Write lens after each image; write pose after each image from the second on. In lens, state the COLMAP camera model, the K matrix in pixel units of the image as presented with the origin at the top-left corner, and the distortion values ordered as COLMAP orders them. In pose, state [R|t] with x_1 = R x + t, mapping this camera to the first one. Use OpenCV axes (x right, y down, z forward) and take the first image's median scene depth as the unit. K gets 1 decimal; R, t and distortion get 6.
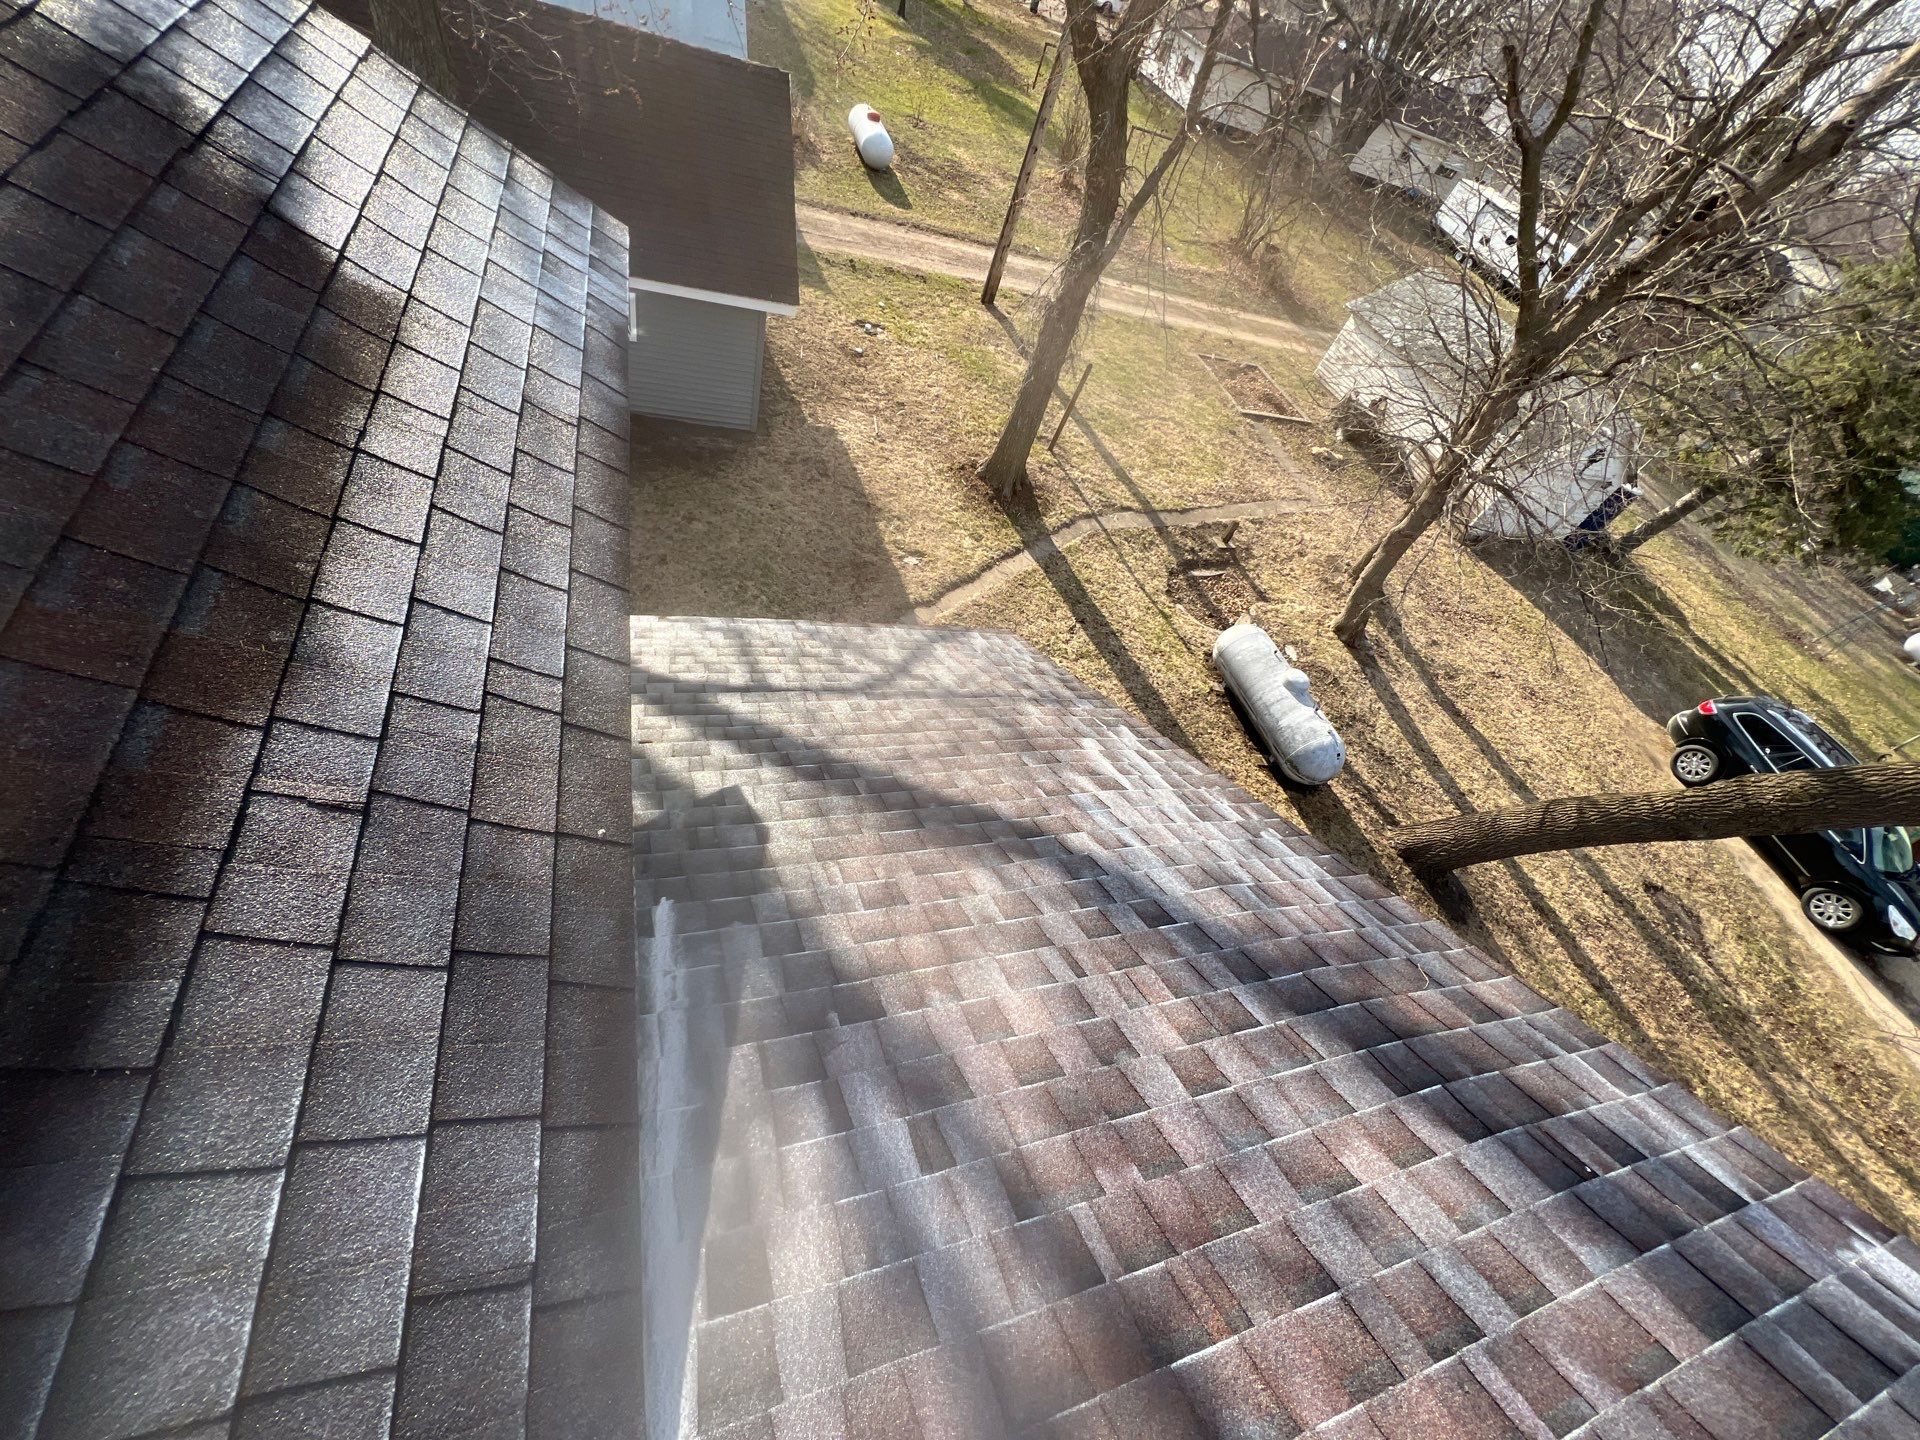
lens RADIAL K [[771.8, 0, 956.7], [0, 771.8, 719.5], [0, 0, 1]] dist [-0.000331, 0.000286]
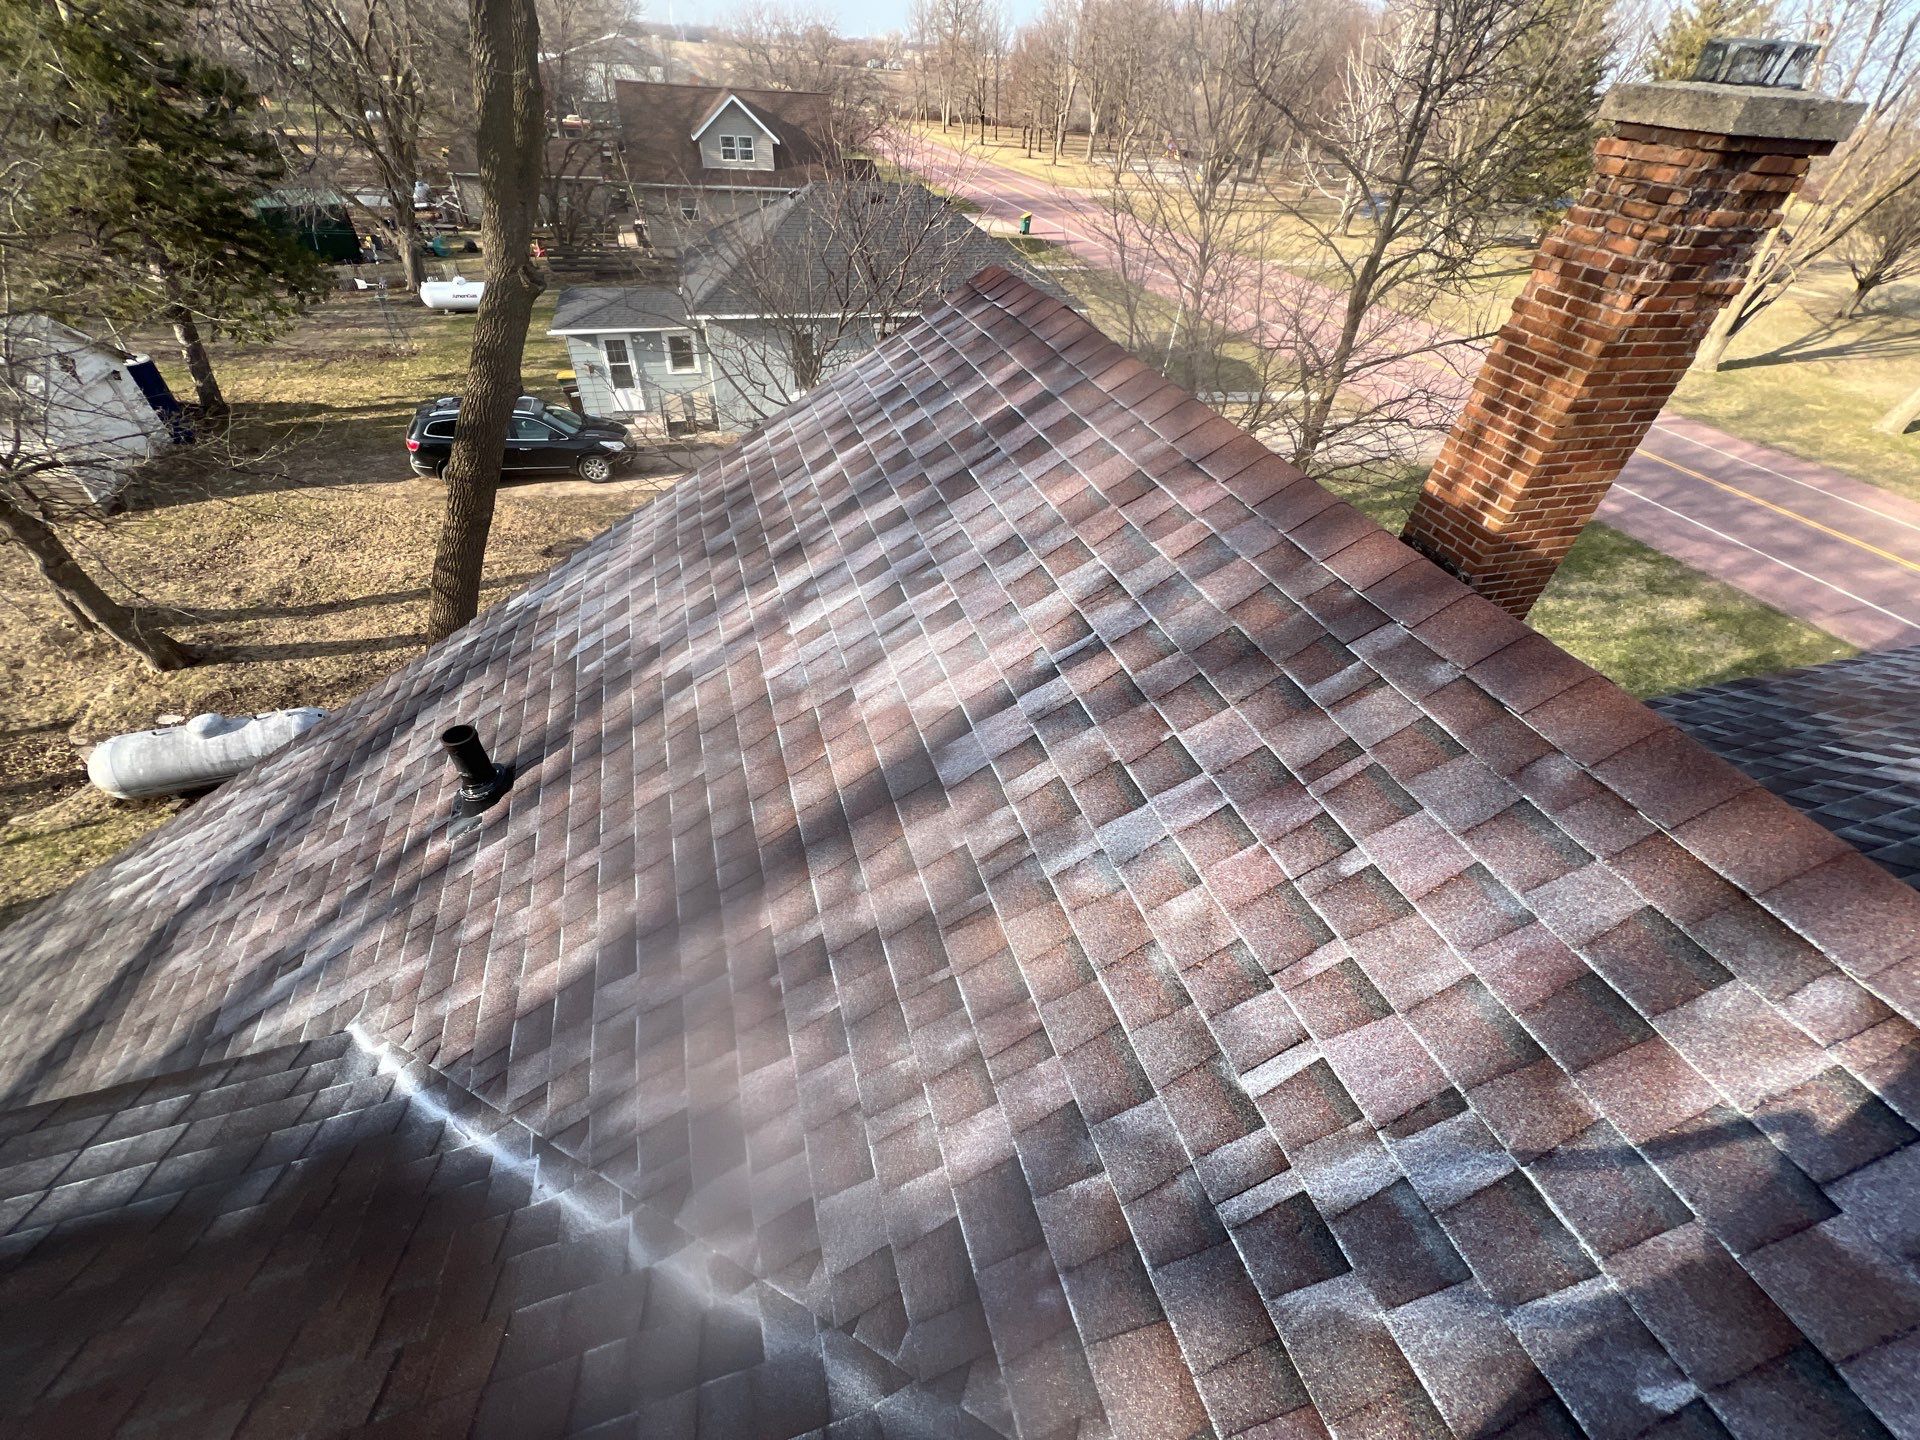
lens RADIAL K [[771.8, 0, 963.7], [0, 771.8, 722.3], [0, 0, 1]] dist [-0.000331, 0.000286]
pose [[-0.024334, -0.847143, 0.530808, -0.061462], [0.720675, 0.353121, 0.596602, 0.042365], [-0.692846, 0.397057, 0.601922, -0.162606]]
